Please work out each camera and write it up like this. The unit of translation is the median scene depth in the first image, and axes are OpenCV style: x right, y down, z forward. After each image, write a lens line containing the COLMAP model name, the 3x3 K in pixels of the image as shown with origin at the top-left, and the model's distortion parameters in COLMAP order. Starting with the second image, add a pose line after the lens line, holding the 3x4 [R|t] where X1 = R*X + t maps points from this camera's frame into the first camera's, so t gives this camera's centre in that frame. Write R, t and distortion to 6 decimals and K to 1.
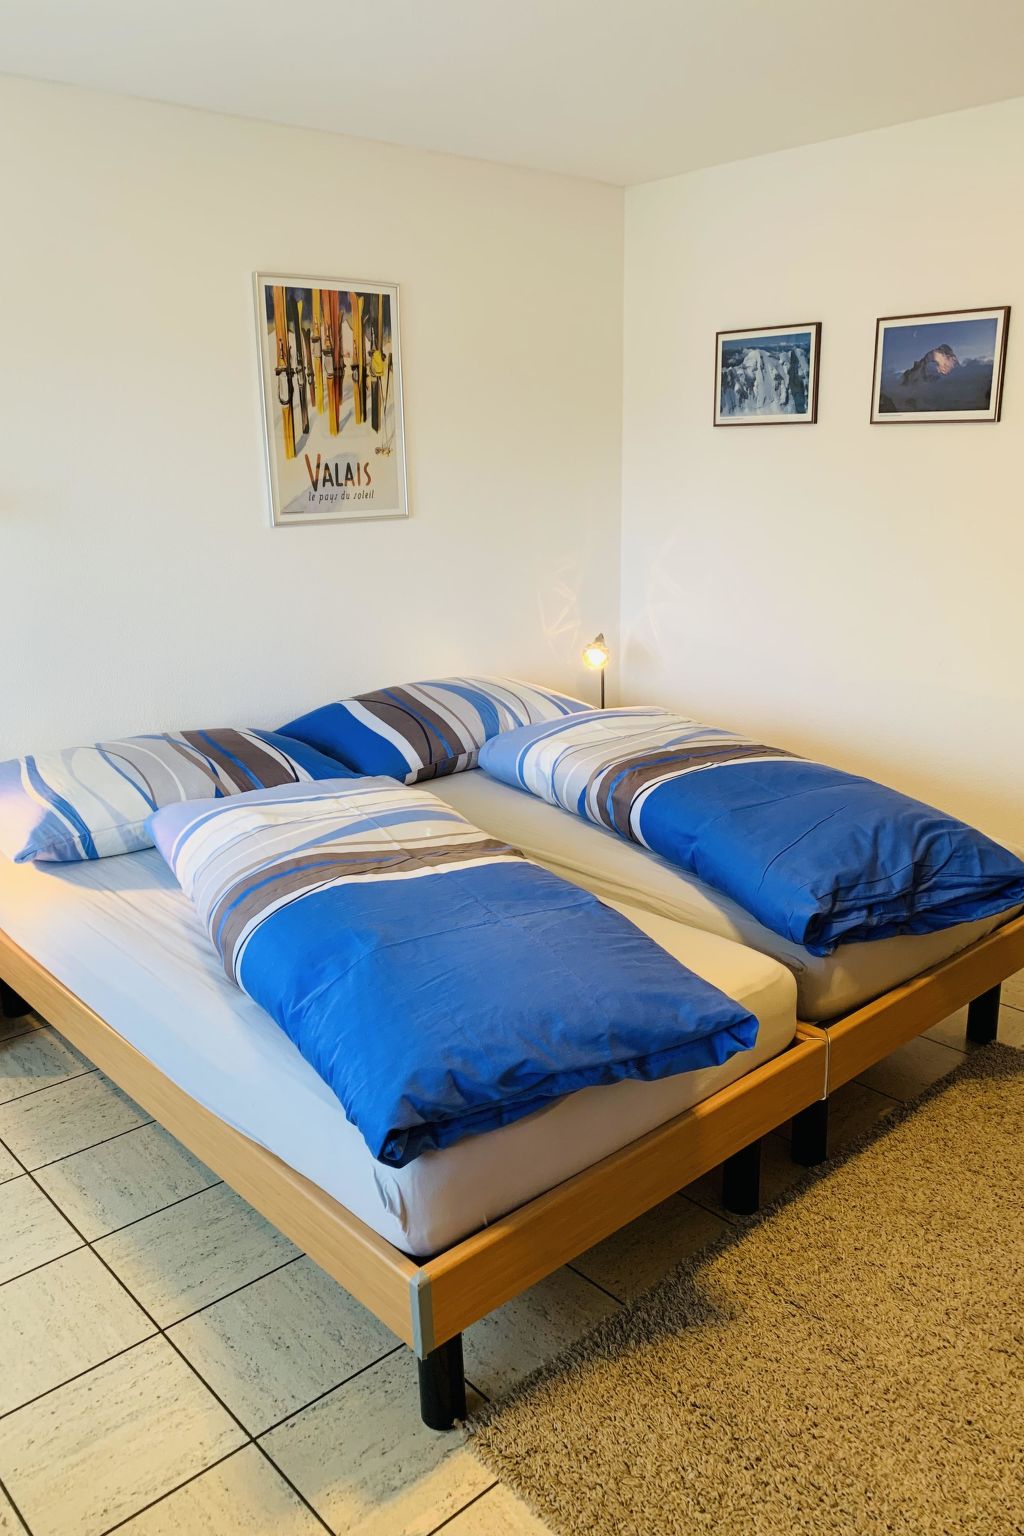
lens RADIAL K [[1184.4, 0, 516.6], [0, 1184.4, 765.1], [0, 0, 1]] dist [0.046705, -0.006381]
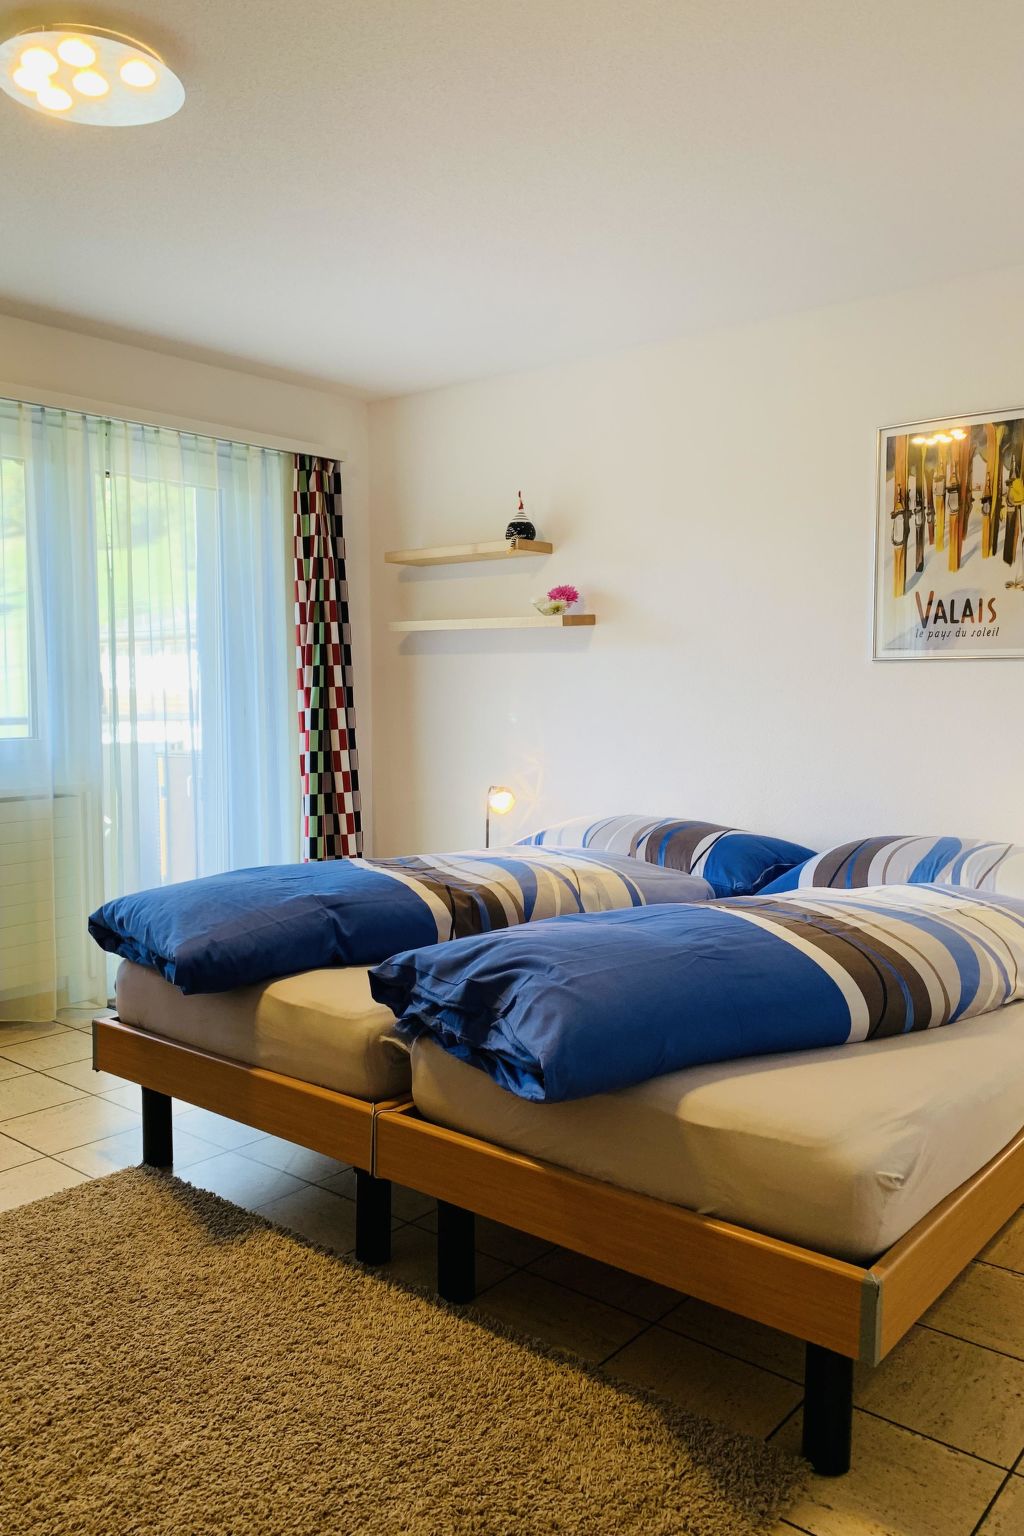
lens RADIAL K [[1184.4, 0, 514.4], [0, 1184.4, 774.4], [0, 0, 1]] dist [0.046705, -0.006381]
pose [[0.141331, 0.098139, -0.985086, 0.767340], [-0.268406, 0.961601, 0.057291, -0.079888], [0.952882, 0.256306, 0.162245, 0.550588]]
